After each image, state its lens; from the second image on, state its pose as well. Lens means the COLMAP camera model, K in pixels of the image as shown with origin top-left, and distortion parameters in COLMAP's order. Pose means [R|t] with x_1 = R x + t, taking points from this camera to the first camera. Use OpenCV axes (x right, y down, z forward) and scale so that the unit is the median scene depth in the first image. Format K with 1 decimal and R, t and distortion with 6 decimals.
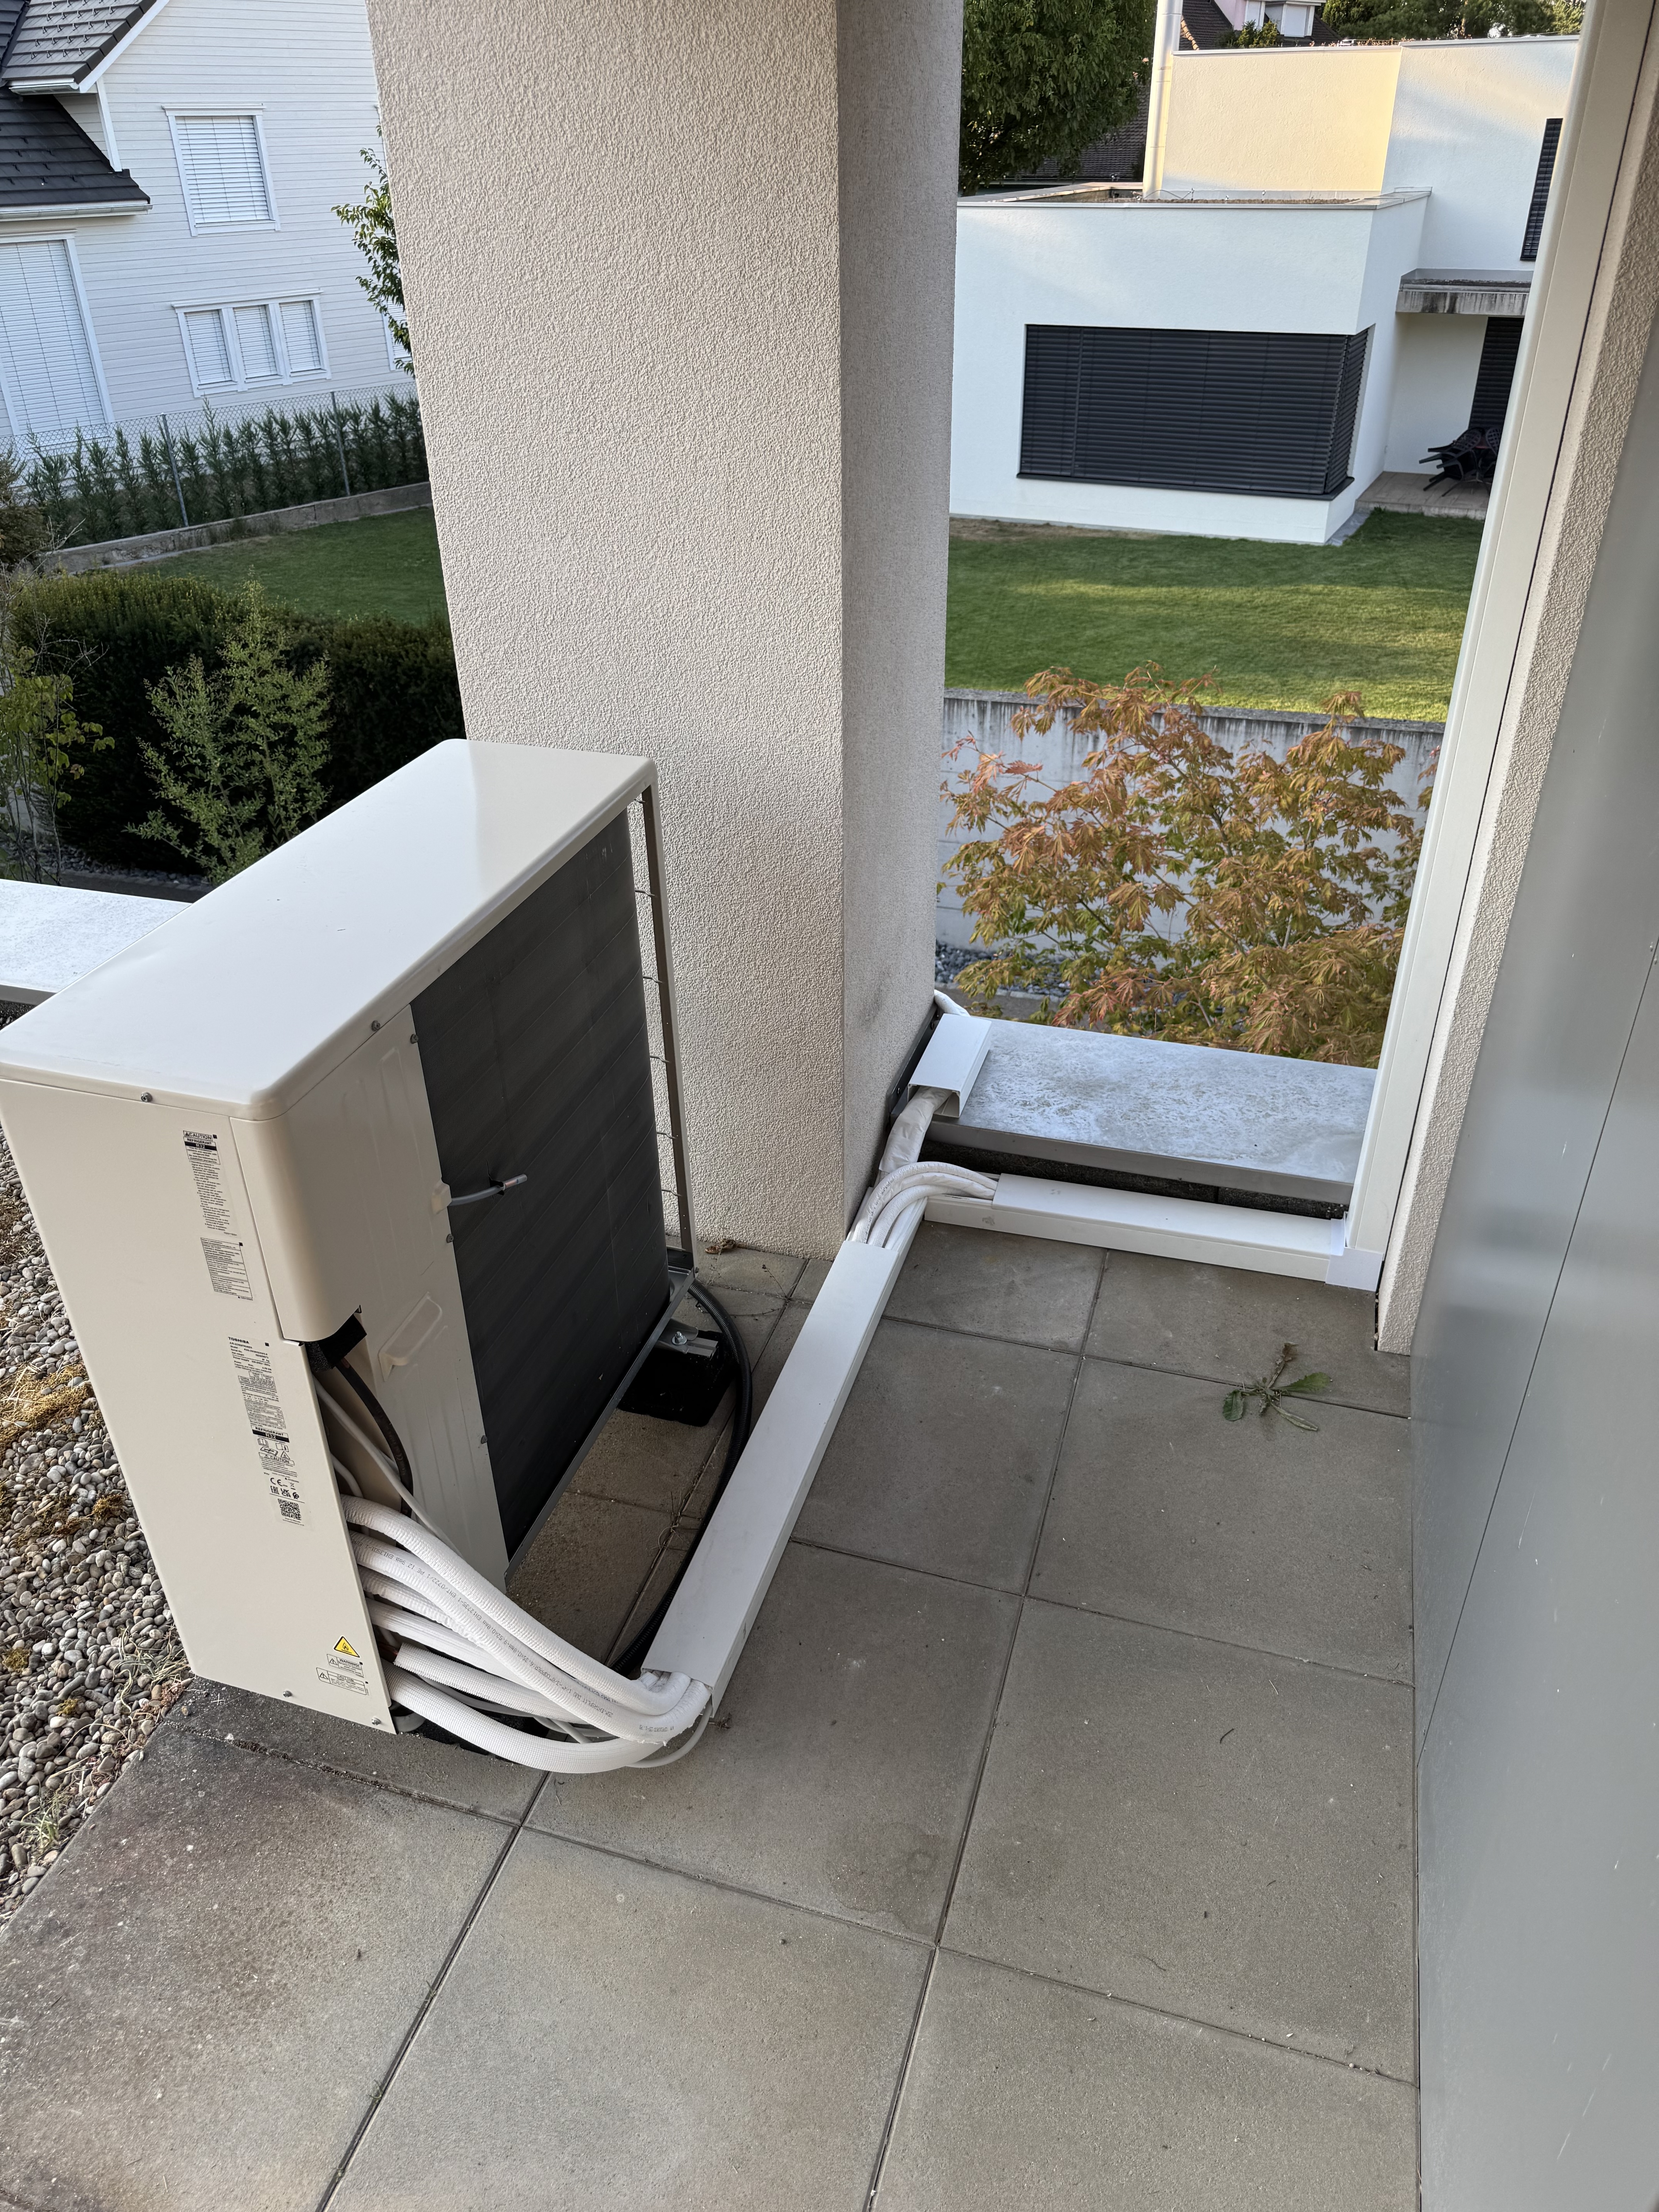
lens RADIAL K [[1547.6, 0, 829.5], [0, 1547.6, 1106.0], [0, 0, 1]] dist [-0.007567, -0.001912]
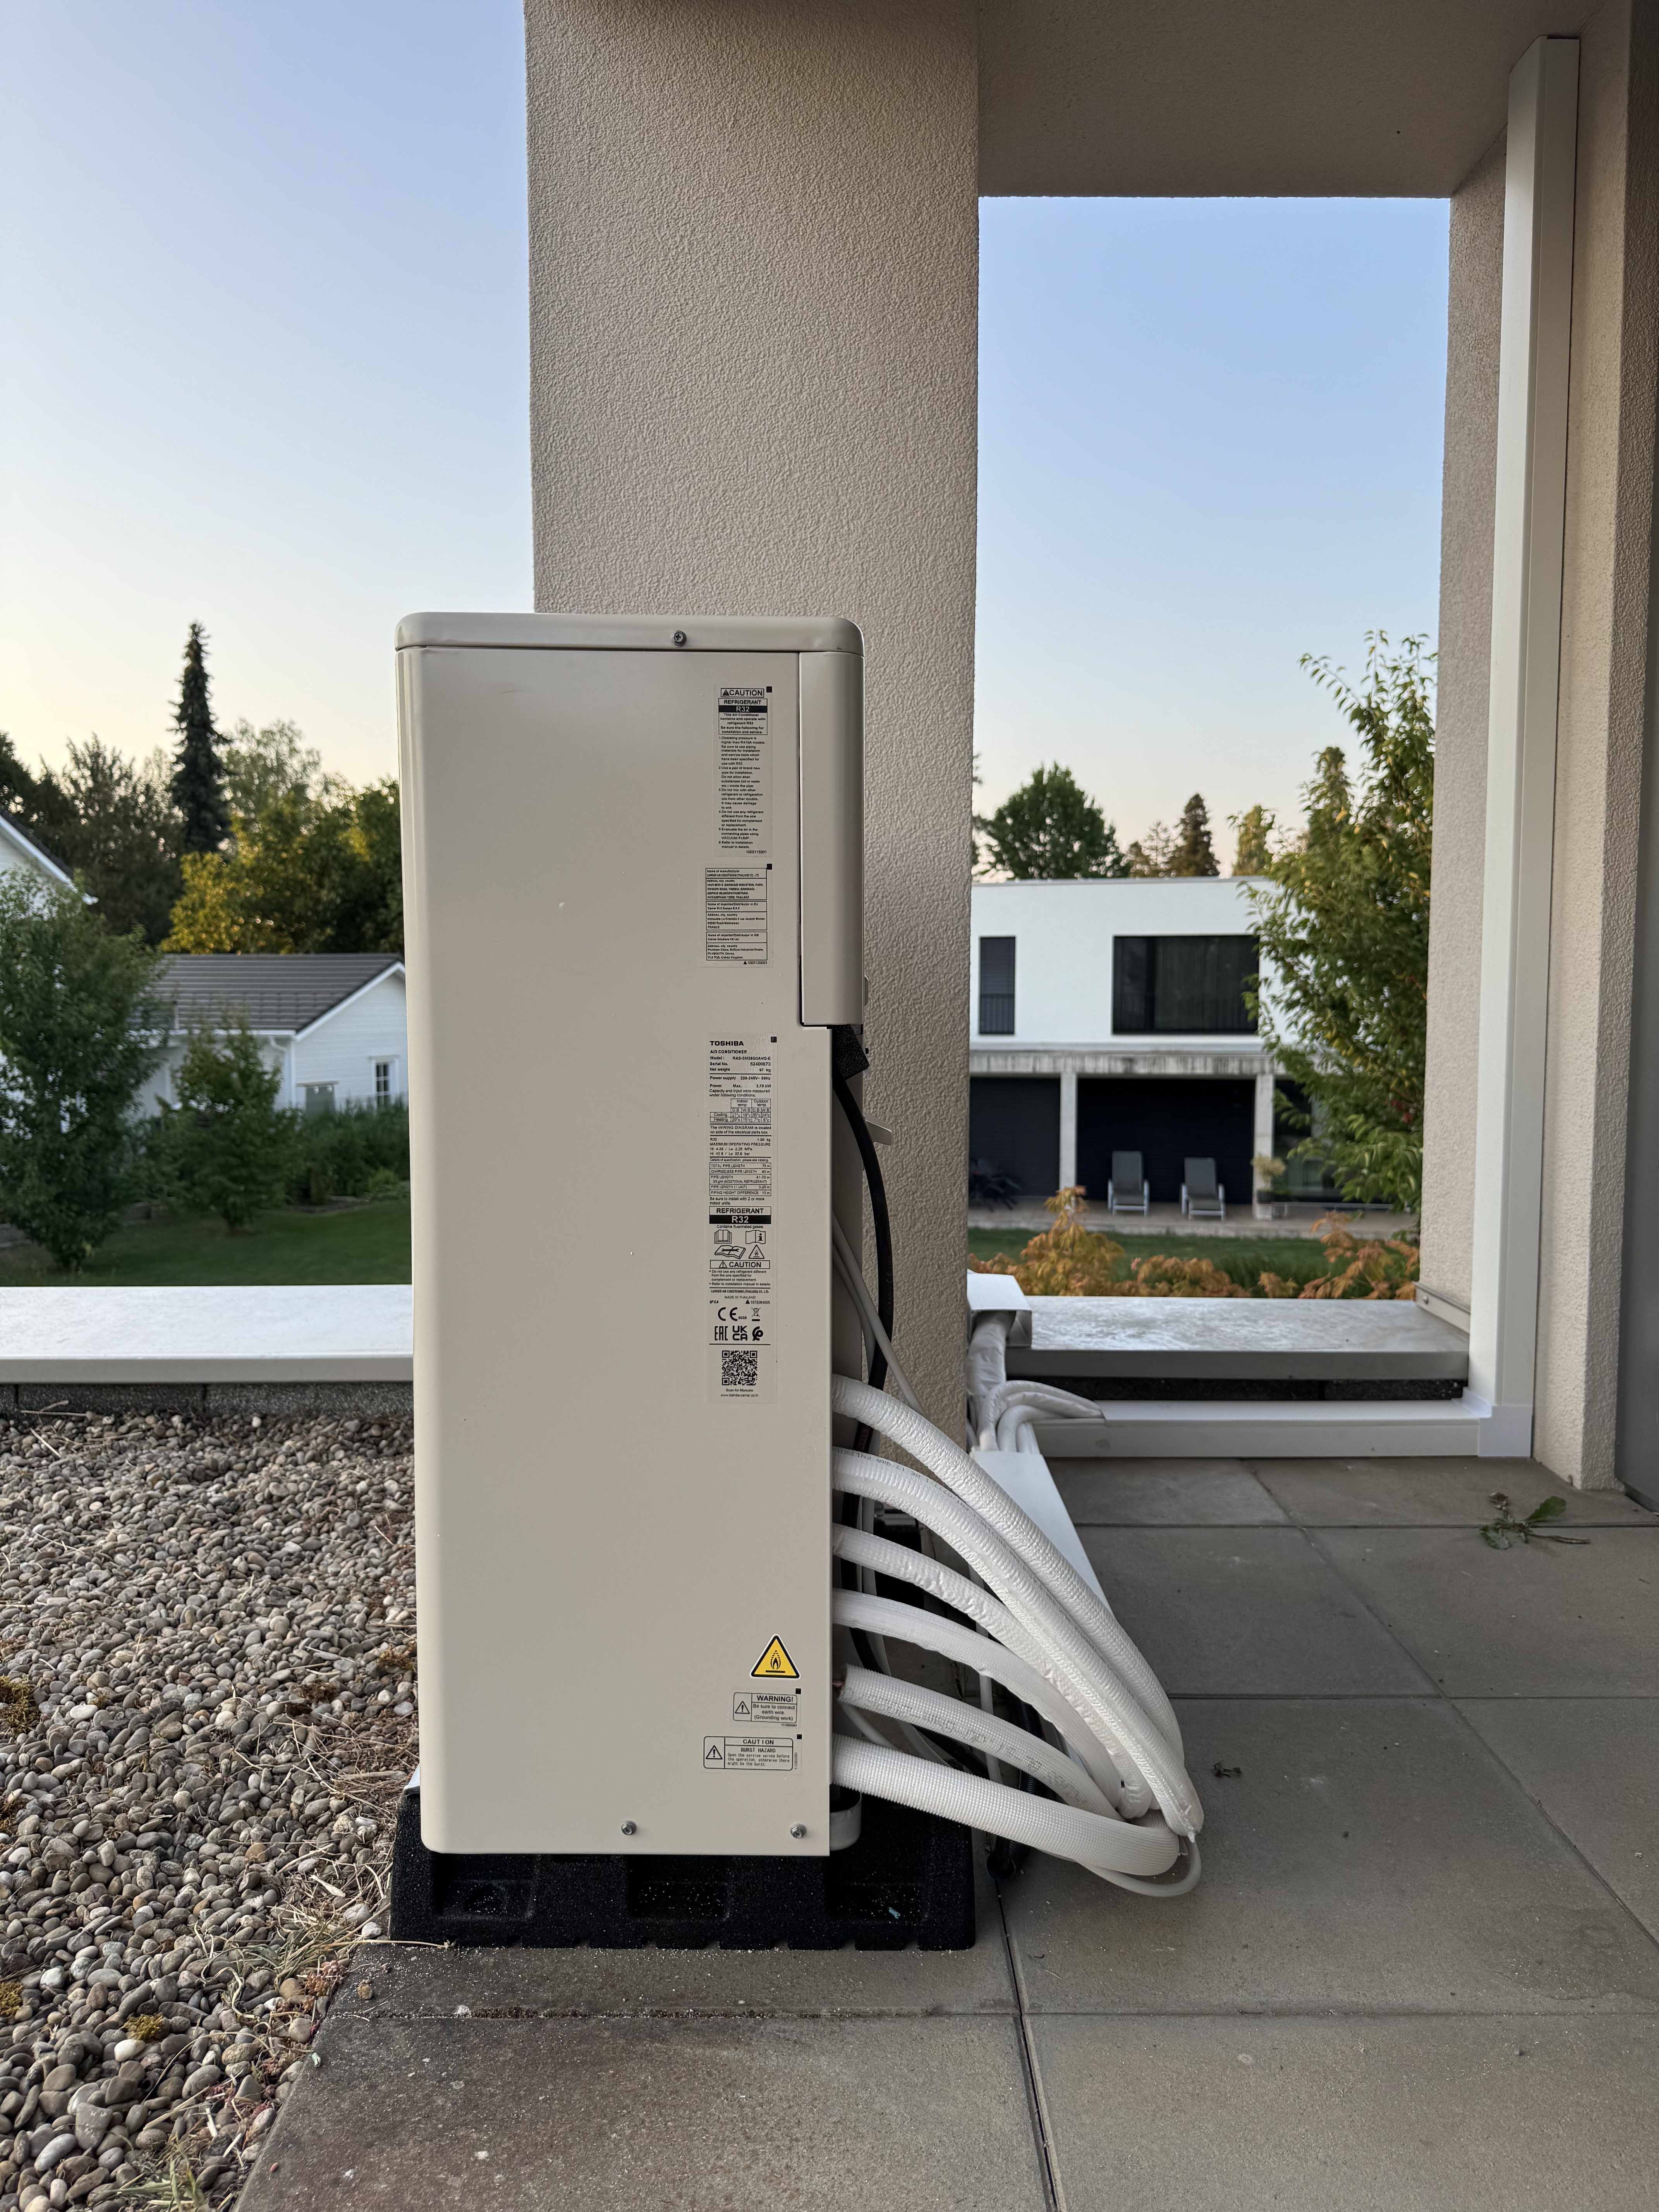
lens RADIAL K [[1579.3, 0, 829.5], [0, 1579.3, 1106.0], [0, 0, 1]] dist [0.022057, -0.037166]
pose [[0.954927, -0.009932, 0.296676, -0.436529], [0.147002, 0.884104, -0.443566, 0.398838], [-0.257886, 0.467185, 0.845714, 0.309575]]
